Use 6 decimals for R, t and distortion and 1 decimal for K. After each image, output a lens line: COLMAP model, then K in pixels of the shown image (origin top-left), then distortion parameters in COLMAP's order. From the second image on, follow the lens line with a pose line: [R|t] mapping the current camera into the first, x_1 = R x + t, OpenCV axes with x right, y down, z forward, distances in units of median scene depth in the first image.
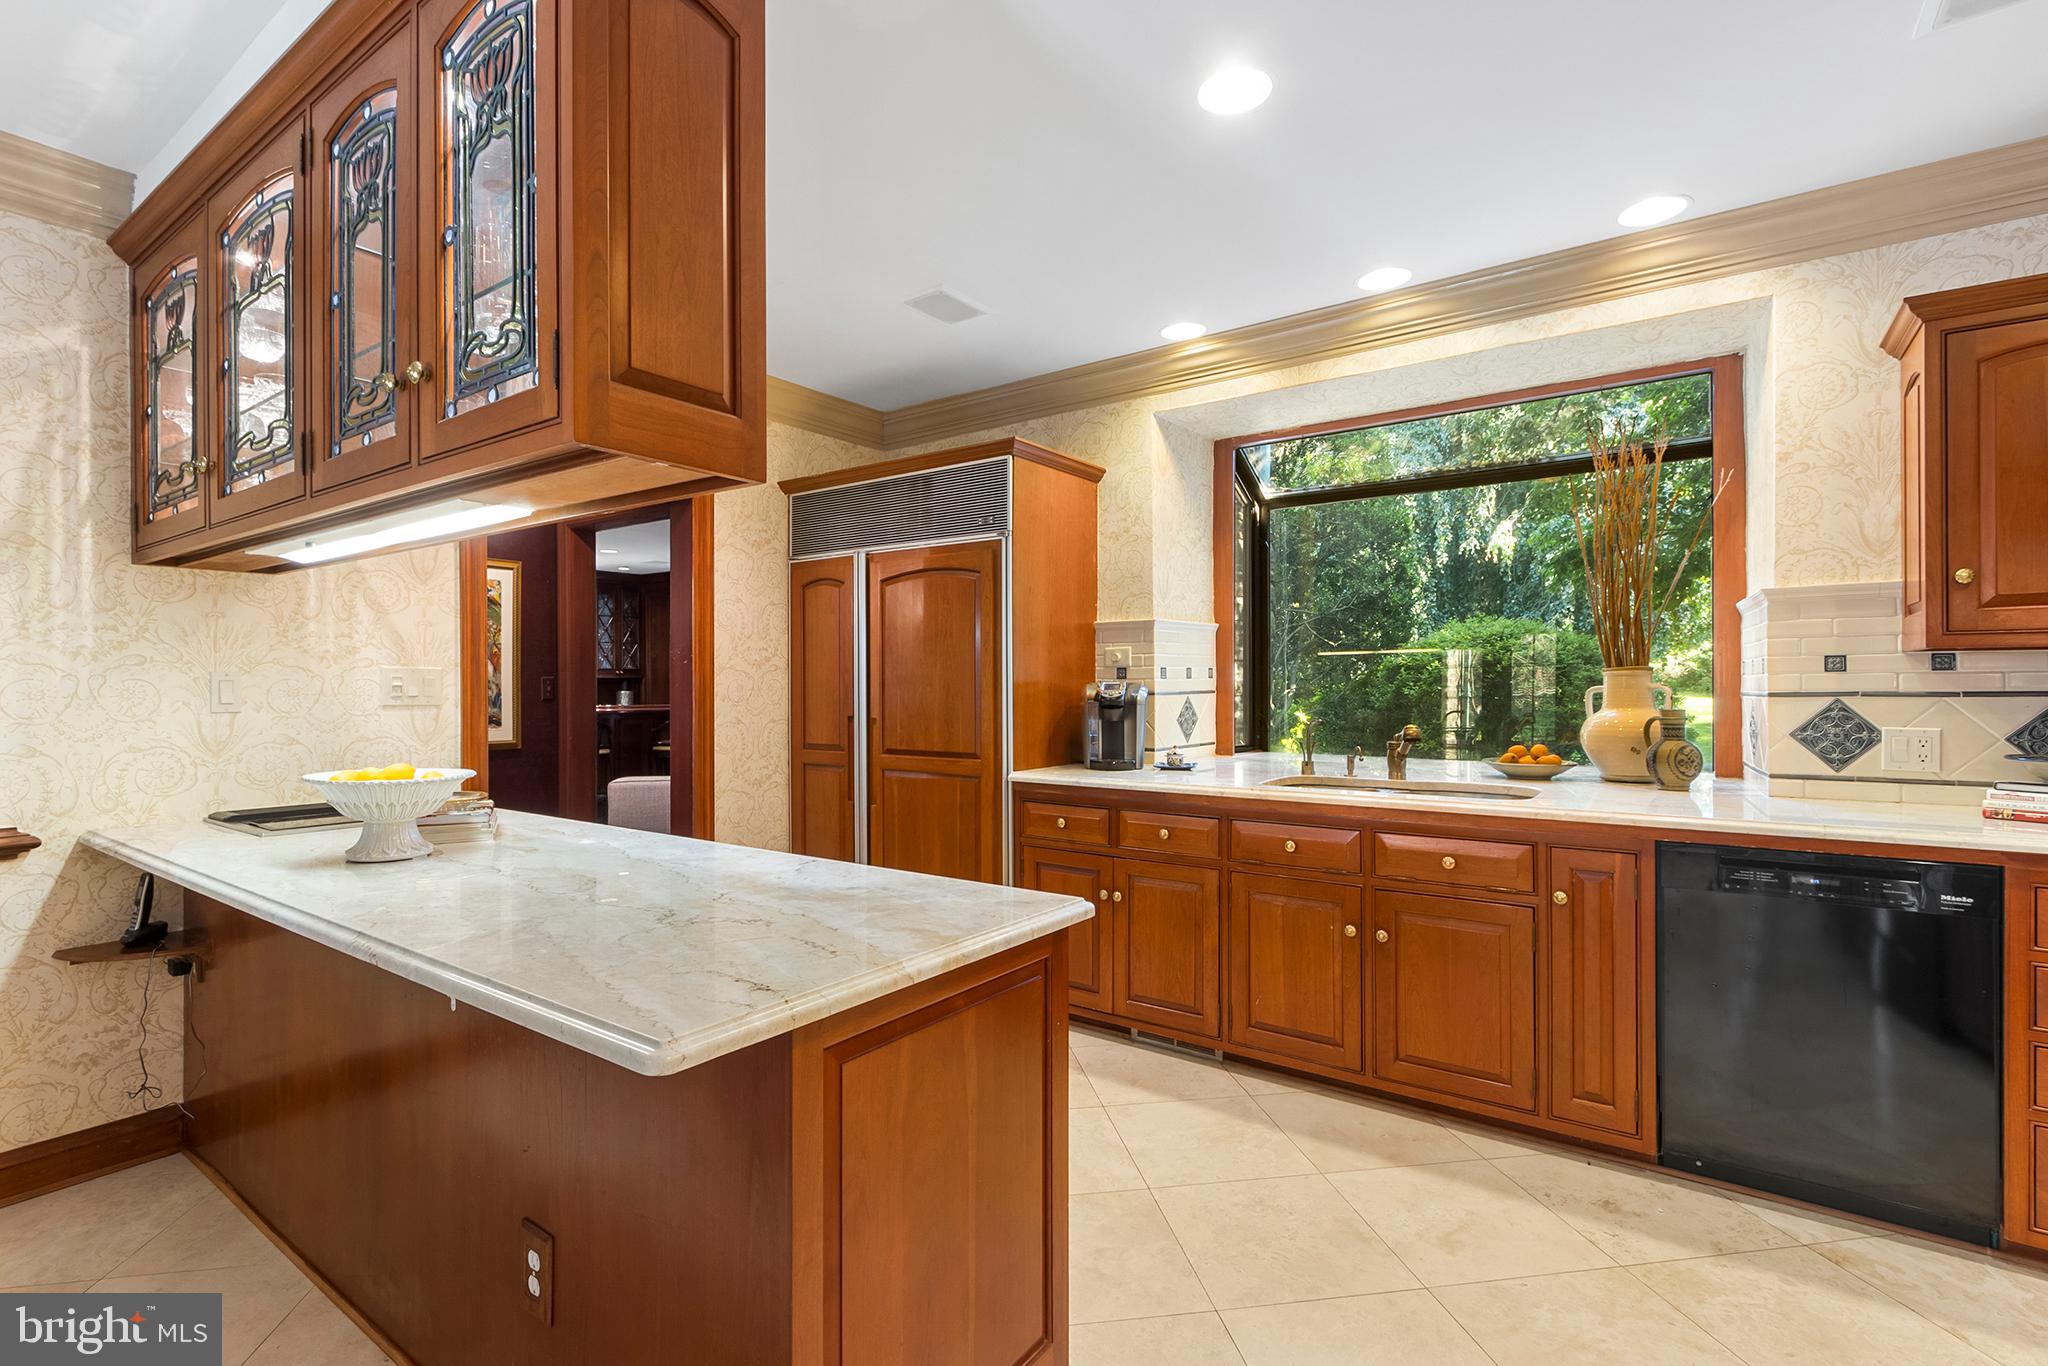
lens RADIAL K [[958.5, 0, 1013.2], [0, 958.5, 684.6], [0, 0, 1]] dist [0.004157, -0.000405]
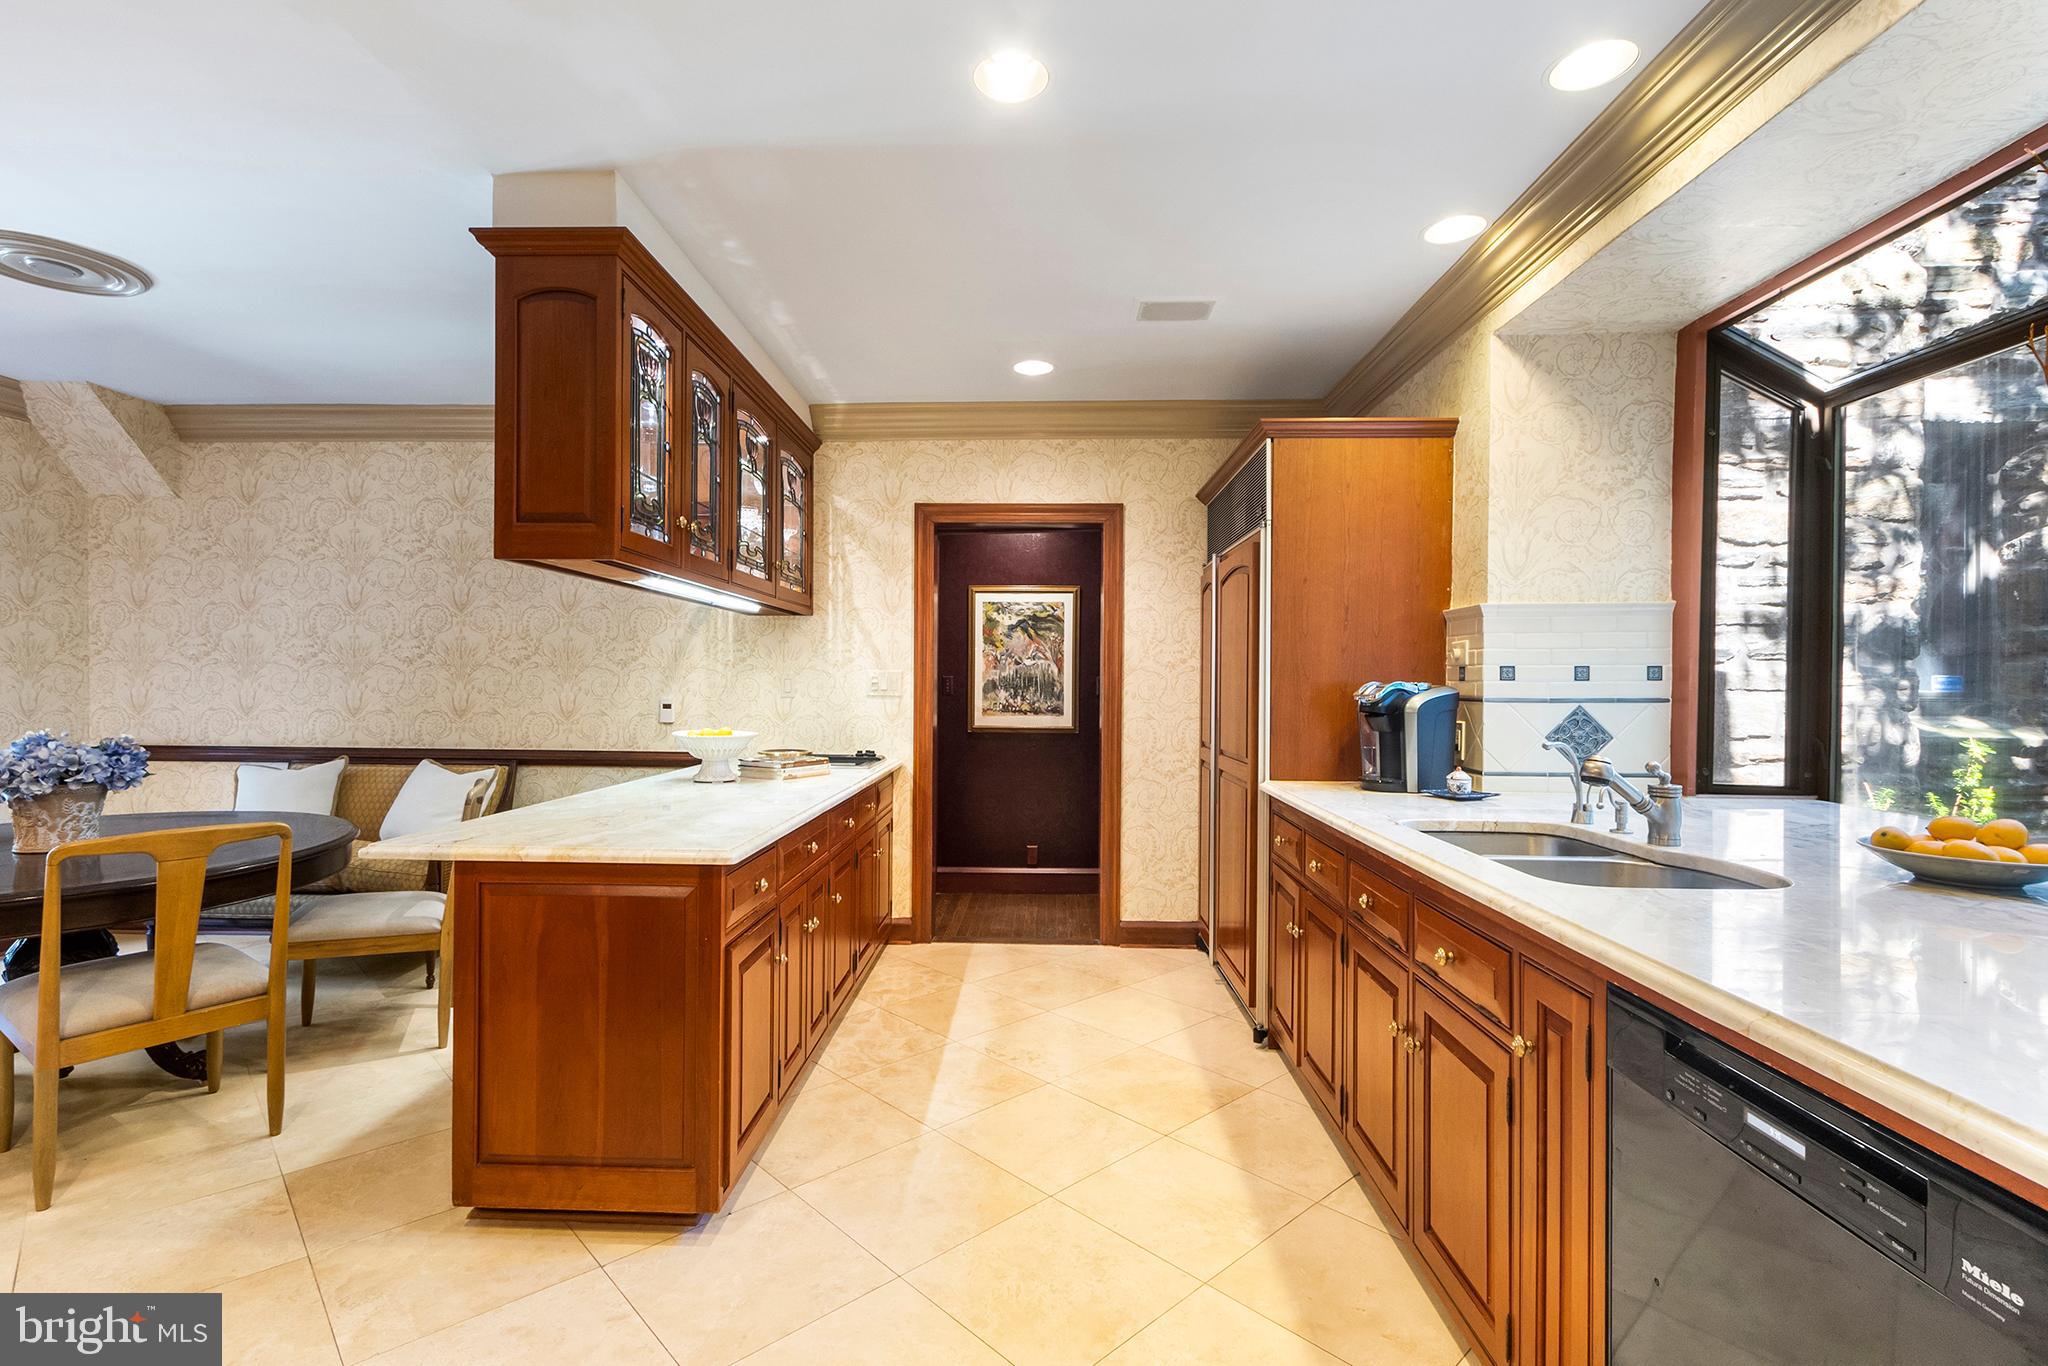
lens RADIAL K [[958.5, 0, 1011.4], [0, 958.5, 683.6], [0, 0, 1]] dist [0.004157, -0.000405]
pose [[0.557159, 0.007896, -0.830369, 0.596279], [-0.008564, 0.999956, 0.003763, -0.003988], [0.830362, 0.005015, 0.557202, 0.263749]]
